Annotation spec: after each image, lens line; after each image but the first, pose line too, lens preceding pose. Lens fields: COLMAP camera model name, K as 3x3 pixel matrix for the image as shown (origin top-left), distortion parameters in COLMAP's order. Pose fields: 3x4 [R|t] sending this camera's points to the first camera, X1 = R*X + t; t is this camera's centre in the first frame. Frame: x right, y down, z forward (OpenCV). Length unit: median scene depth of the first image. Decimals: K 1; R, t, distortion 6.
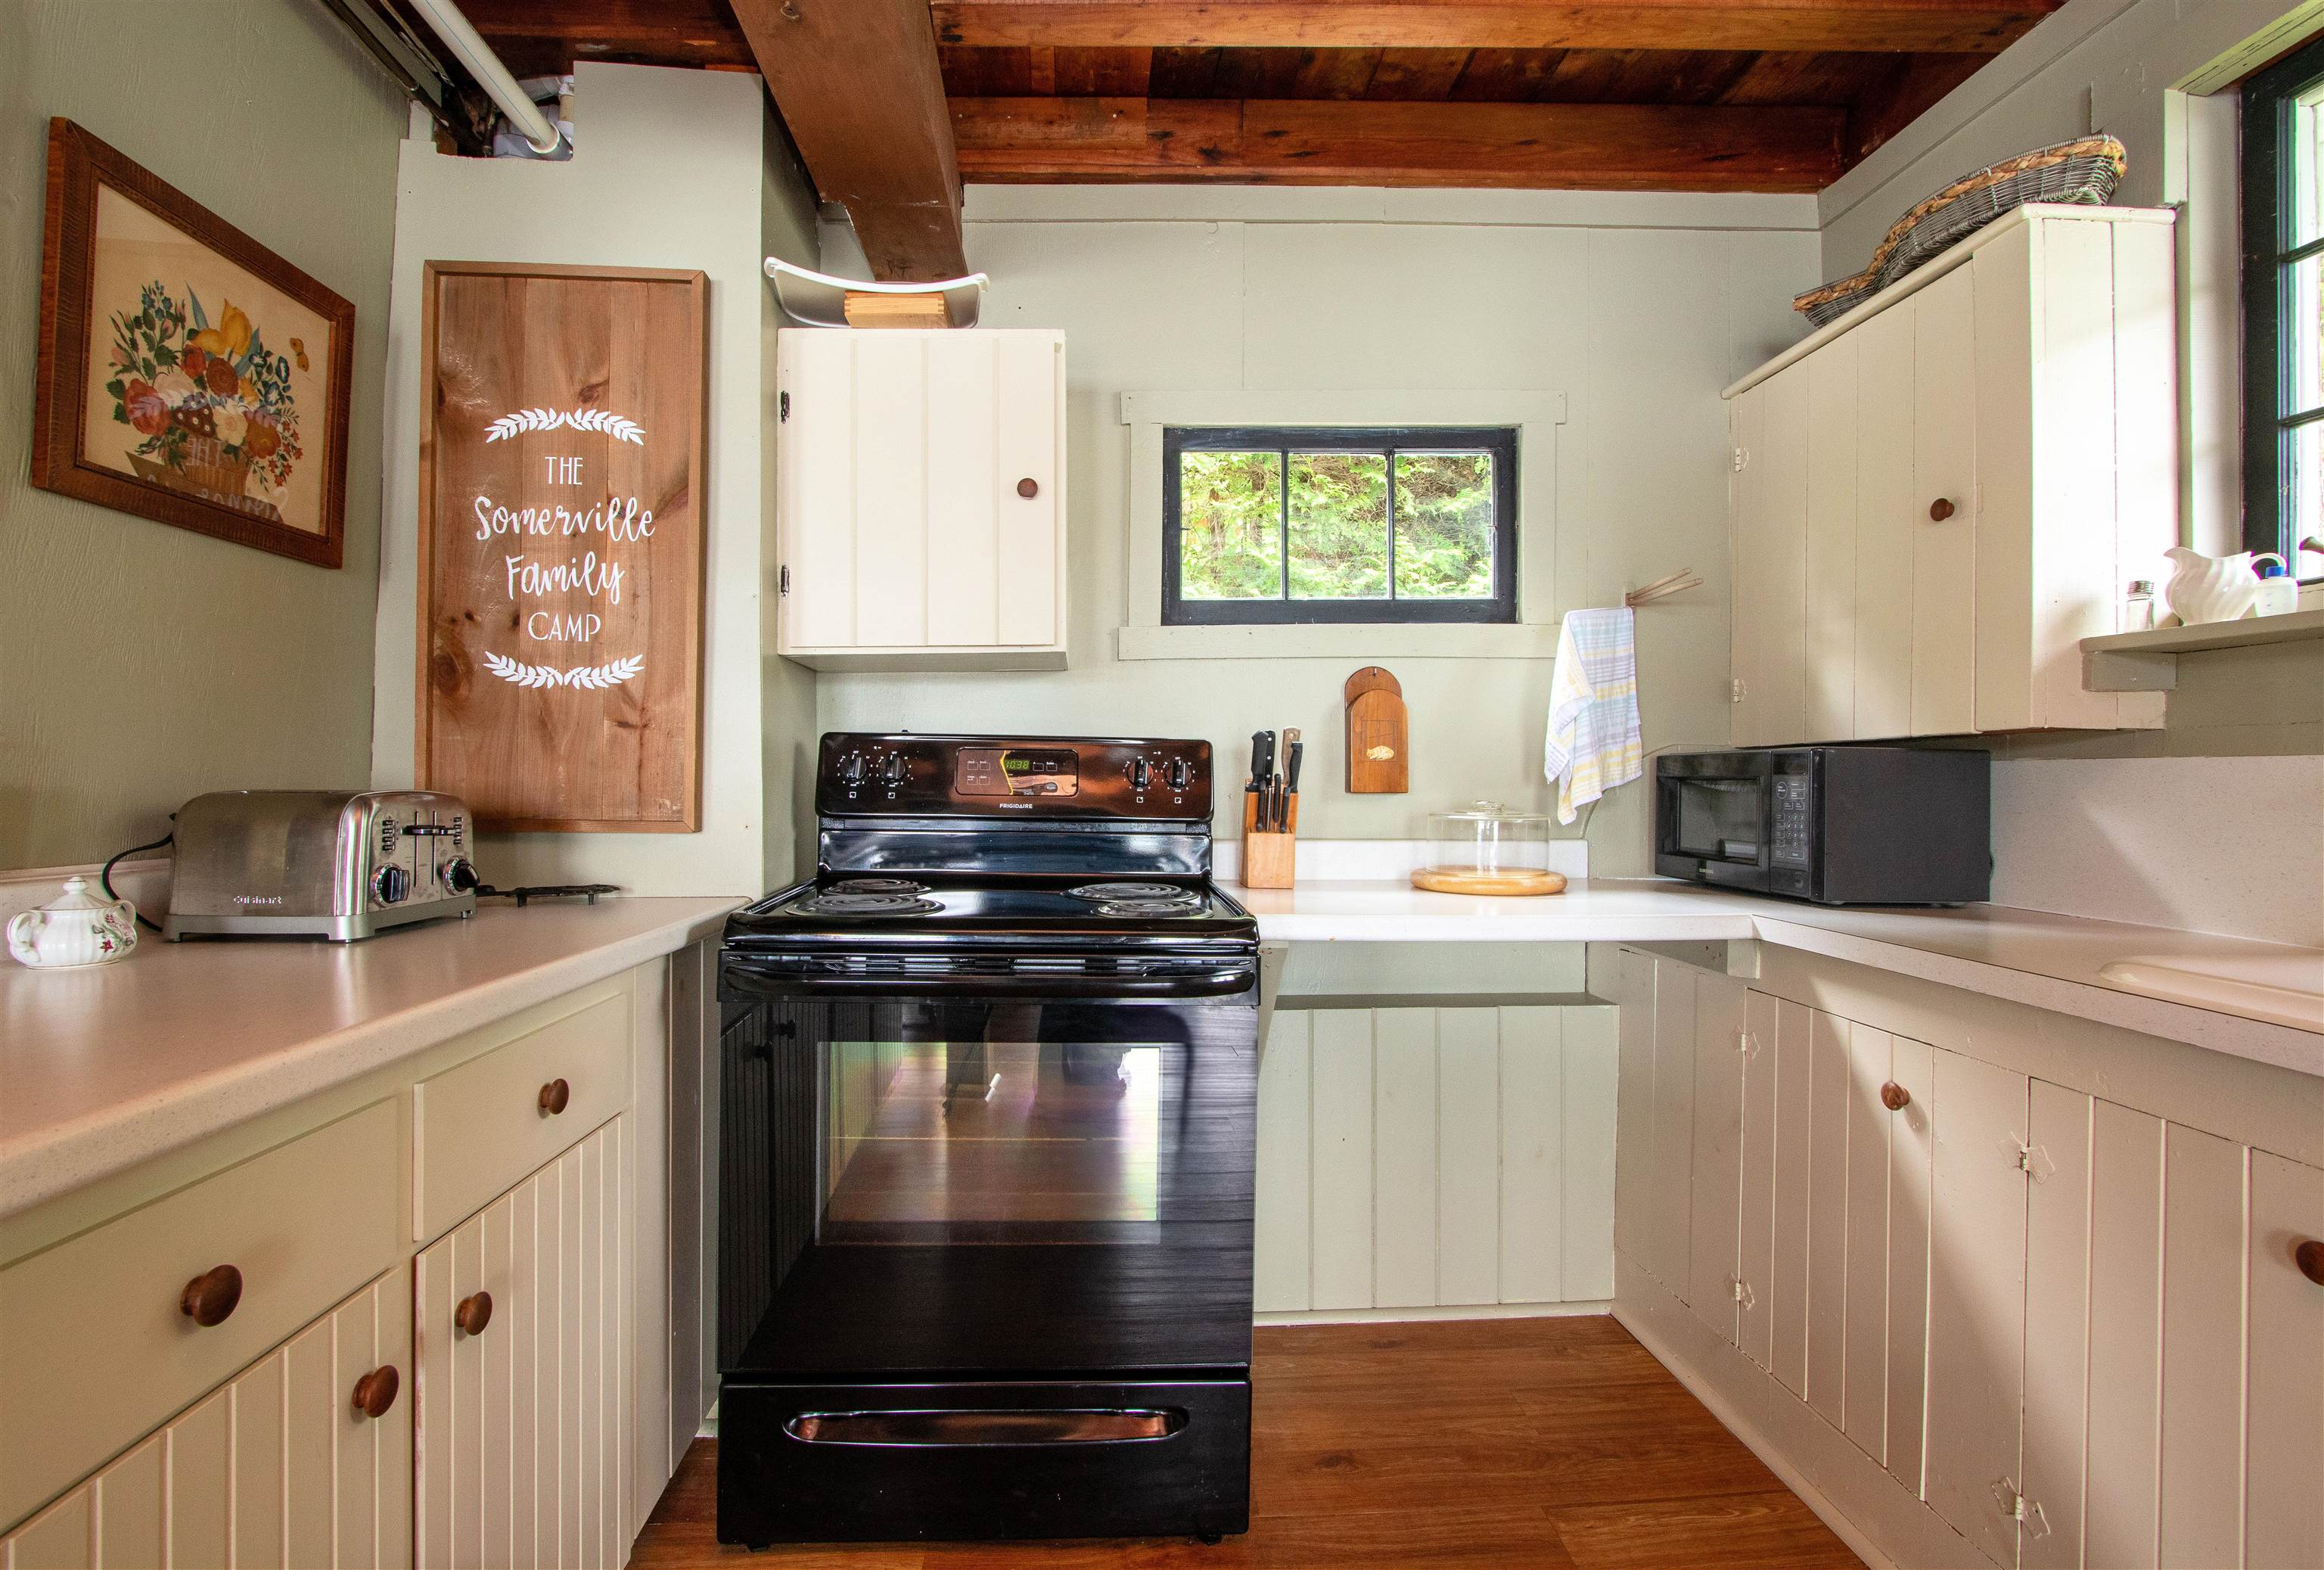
lens RADIAL K [[1075.3, 0, 1133.0], [0, 1075.3, 777.4], [0, 0, 1]] dist [-0.021616, -0.000094]
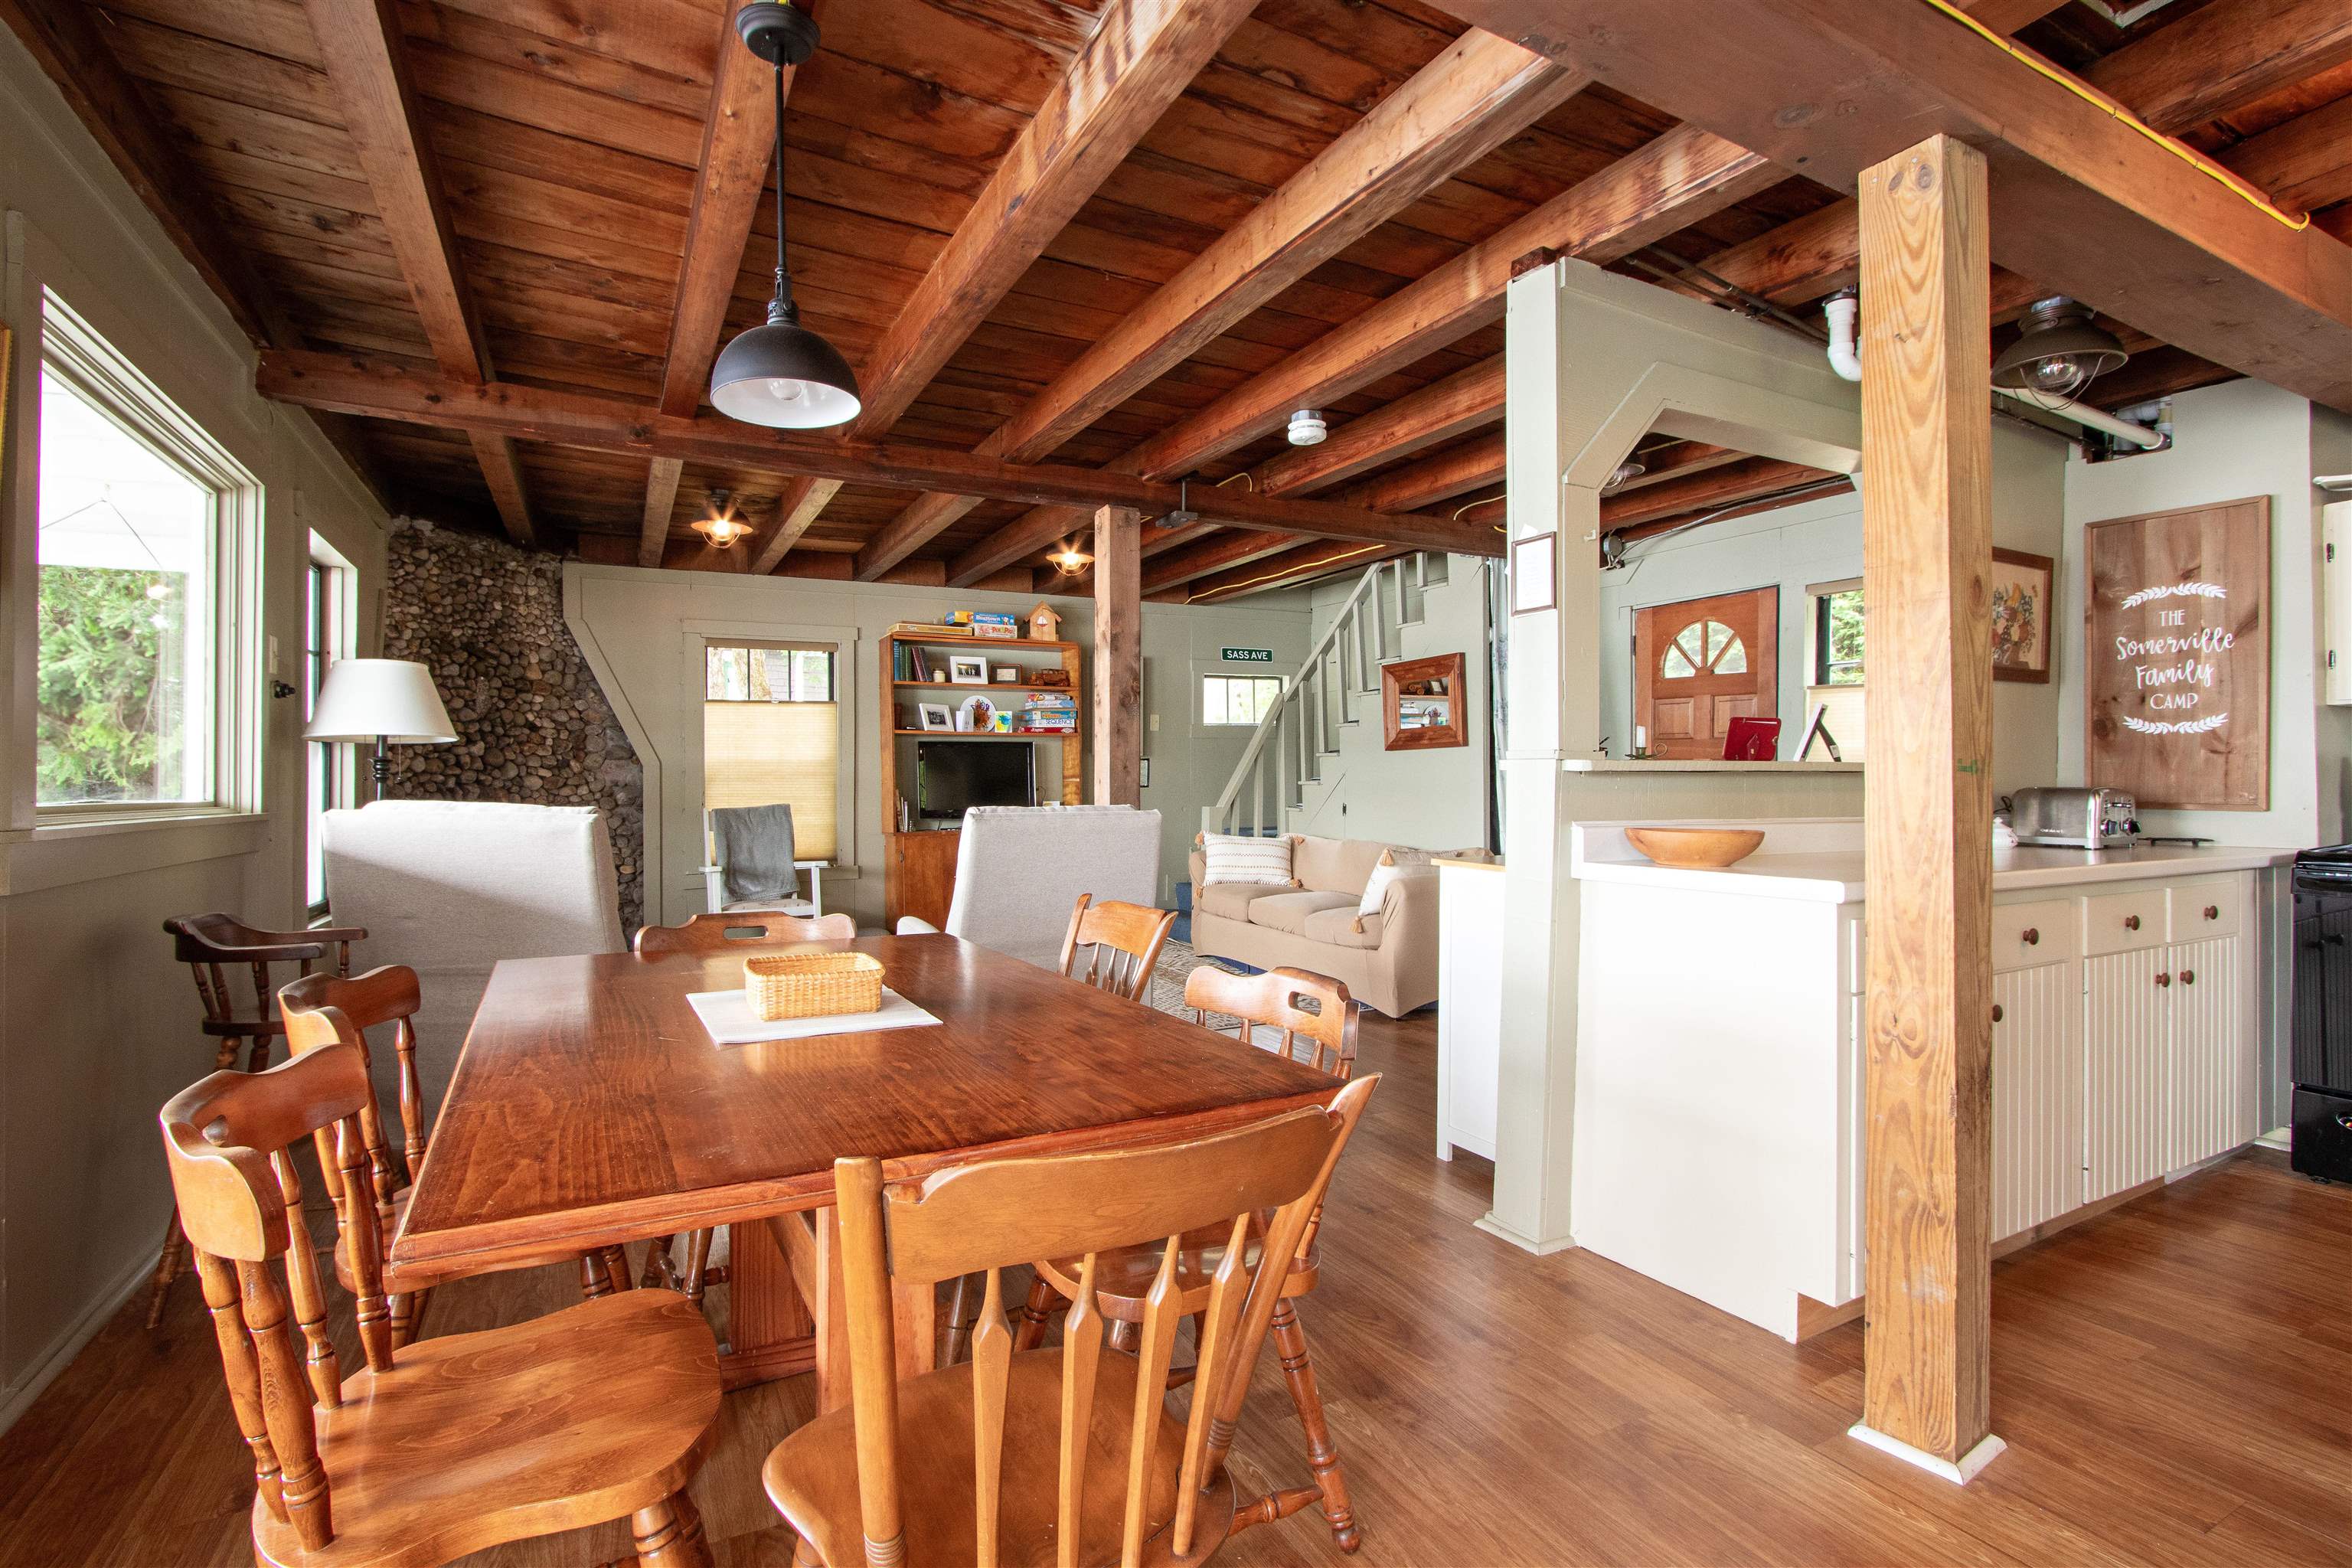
lens RADIAL K [[1111.5, 0, 1174.3], [0, 1111.5, 776.0], [0, 0, 1]] dist [-0.019897, 0.004649]
pose [[0.440987, -0.007965, -0.897478, 0.421671], [0.007192, 0.999960, -0.005340, -0.010217], [0.897485, -0.004100, 0.441026, -1.421860]]
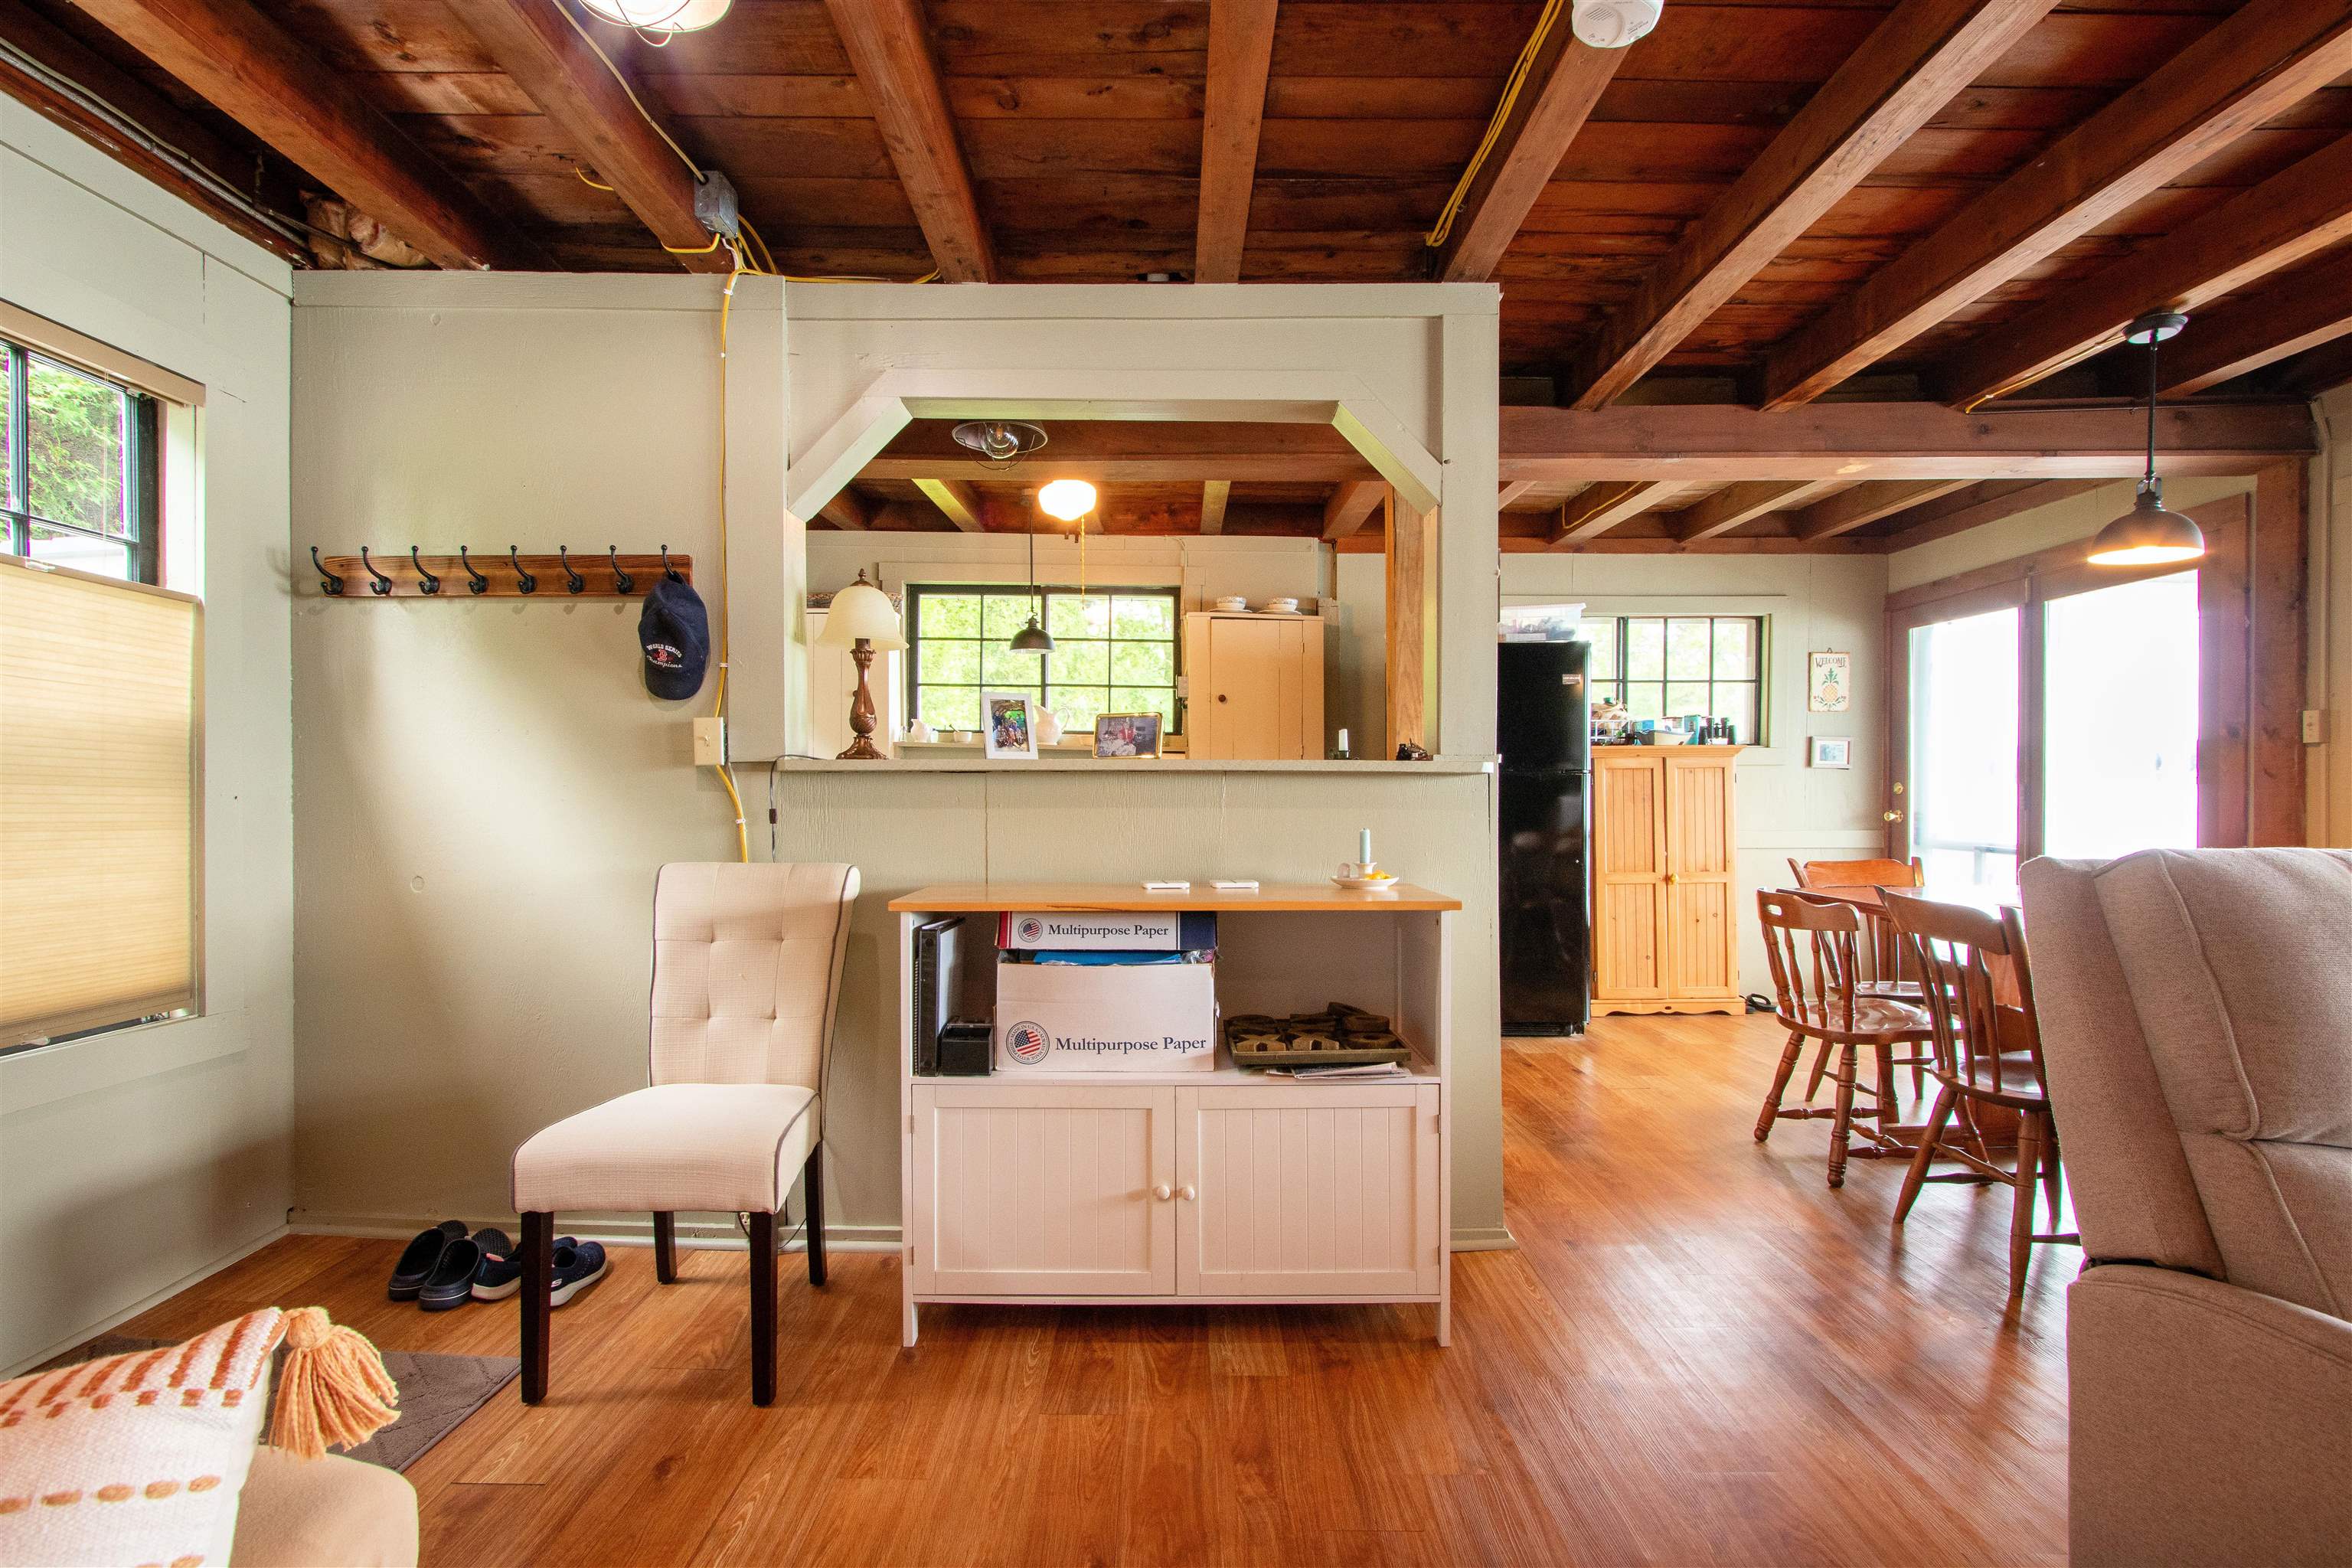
lens RADIAL K [[1111.5, 0, 1174.3], [0, 1111.5, 776.0], [0, 0, 1]] dist [-0.019897, 0.004649]
pose [[0.030306, 0.009508, 0.999495, -2.176025], [-0.002989, 0.999951, -0.009422, 0.003063], [-0.999536, -0.002702, 0.030333, 0.020138]]
